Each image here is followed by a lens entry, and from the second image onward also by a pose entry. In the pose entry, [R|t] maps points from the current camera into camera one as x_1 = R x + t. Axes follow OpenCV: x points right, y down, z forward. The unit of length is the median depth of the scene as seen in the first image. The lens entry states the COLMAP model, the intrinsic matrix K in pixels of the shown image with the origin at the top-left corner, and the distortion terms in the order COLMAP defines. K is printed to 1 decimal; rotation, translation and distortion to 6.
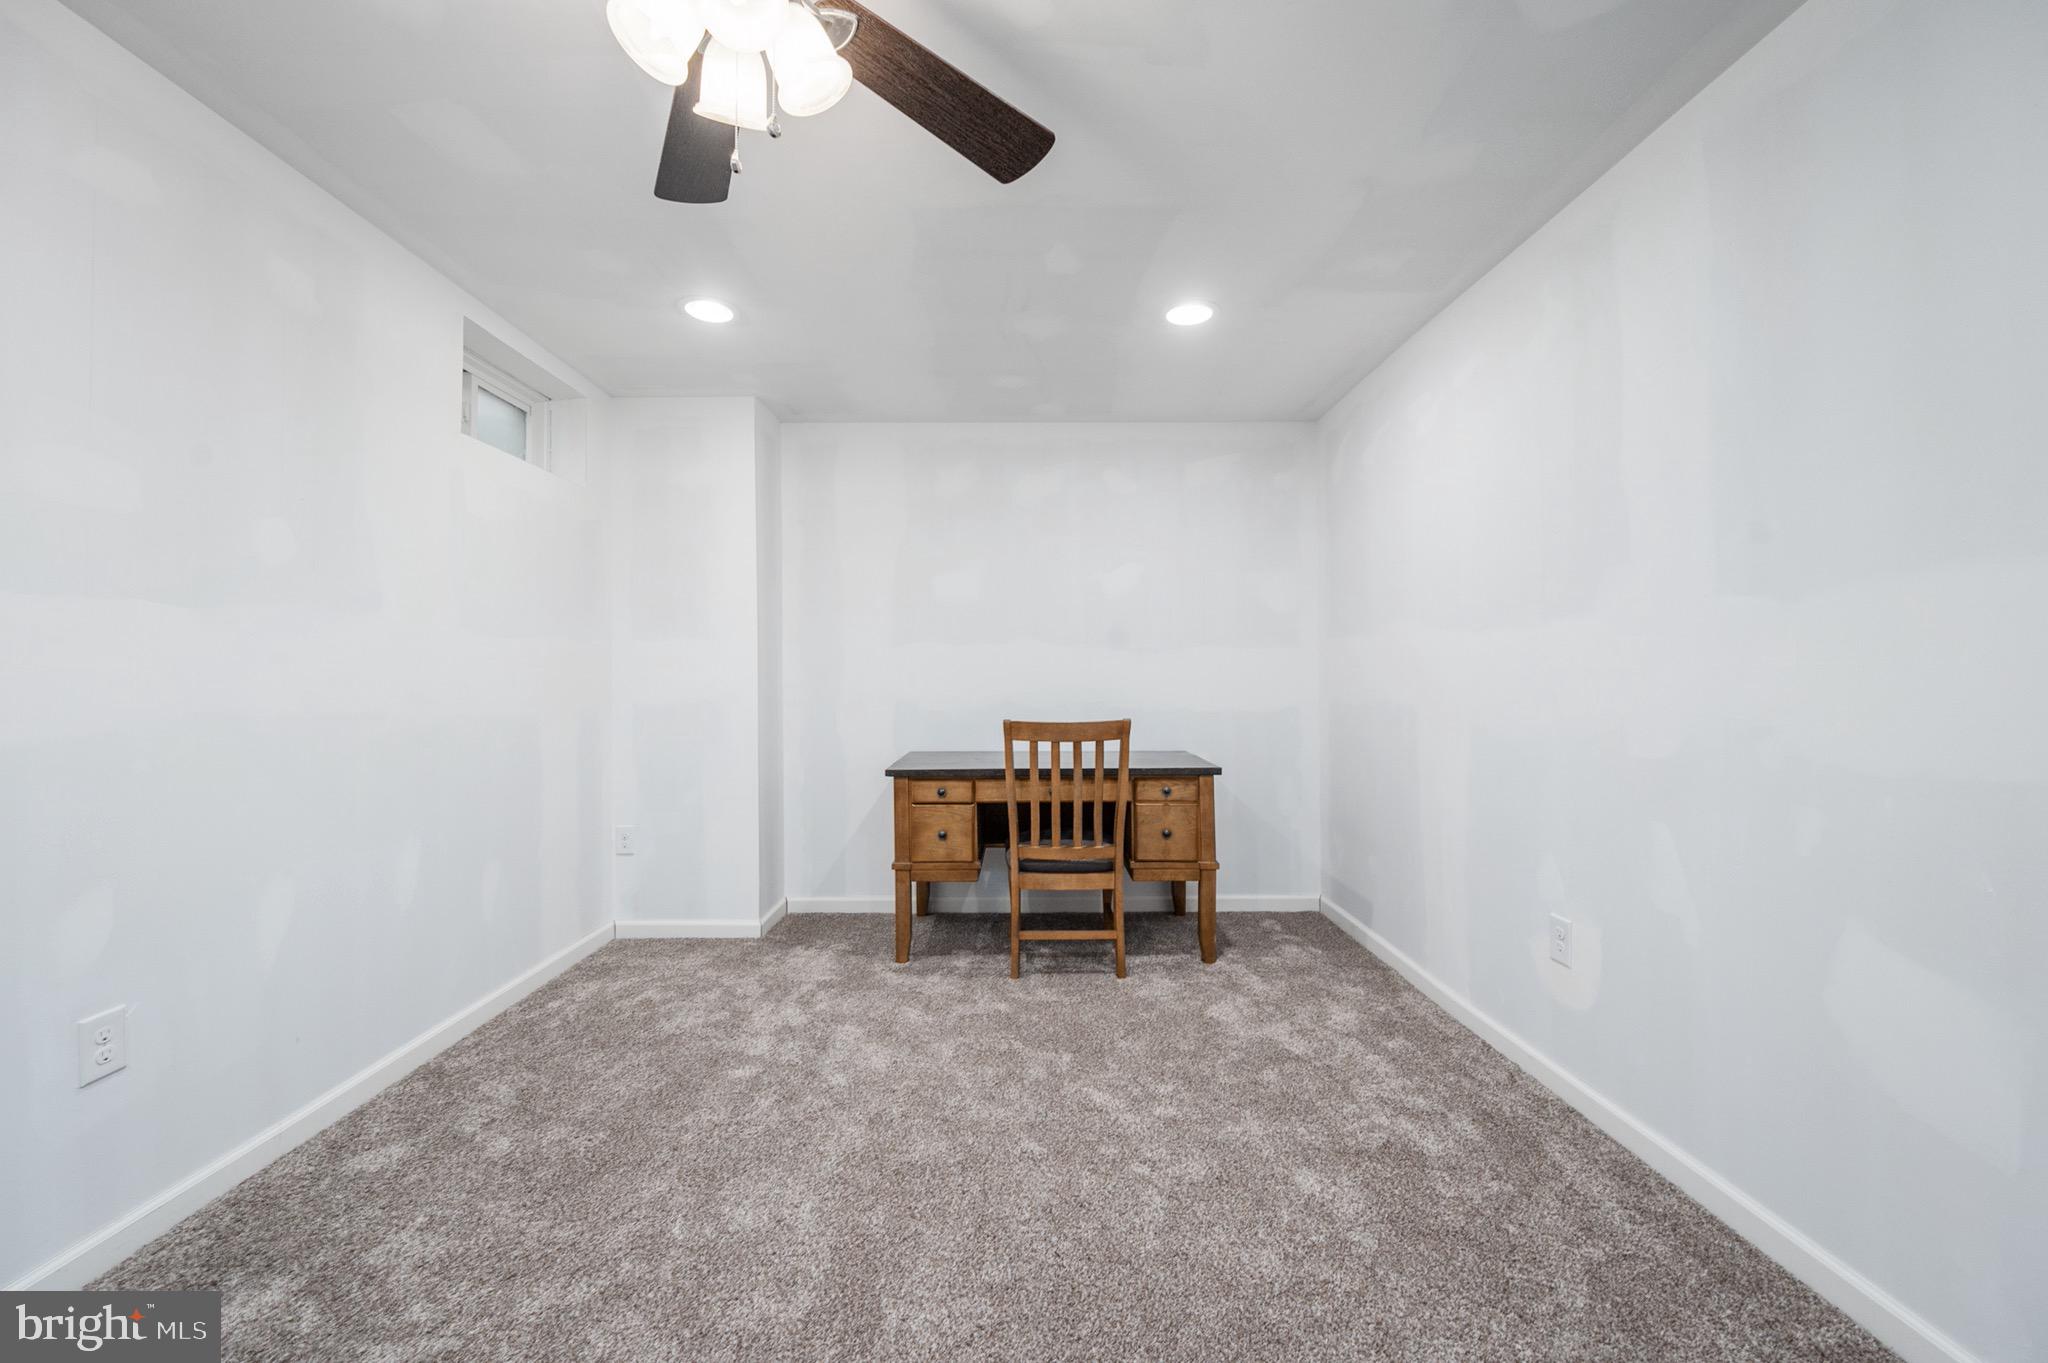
lens RADIAL K [[802.7, 0, 1020.1], [0, 802.7, 649.9], [0, 0, 1]] dist [-0.000821, -0.000164]
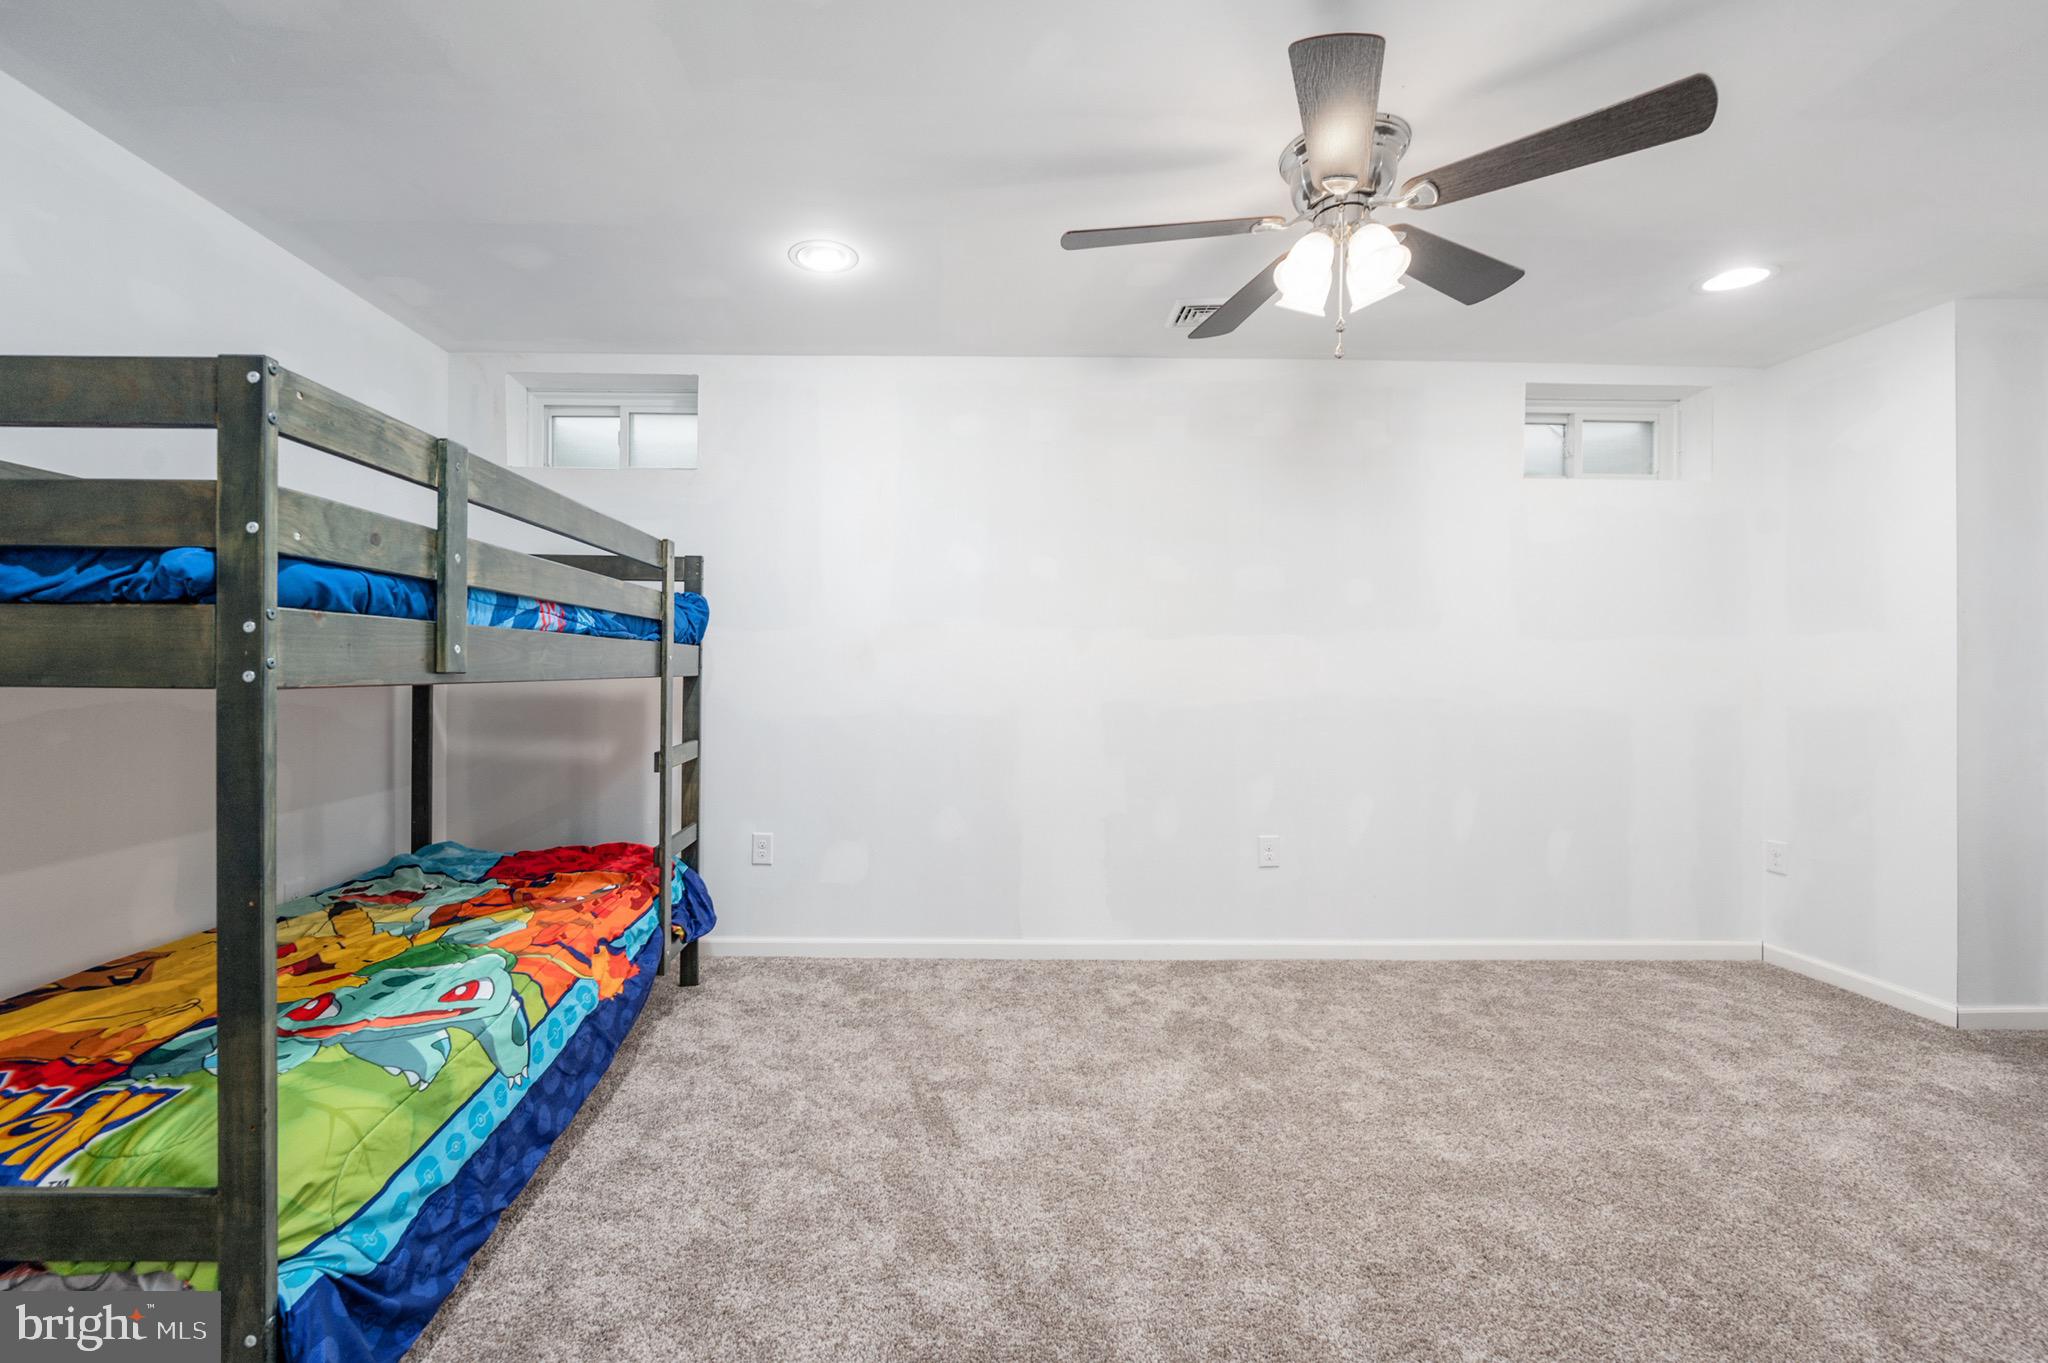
lens RADIAL K [[848.7, 0, 1025.5], [0, 848.7, 665.7], [0, 0, 1]] dist [-0.000166, 0.000037]
pose [[0.106861, 0.001754, -0.994272, 0.472250], [0.023309, 0.999719, 0.004269, -0.004281], [0.994001, -0.023631, 0.106790, 0.077897]]
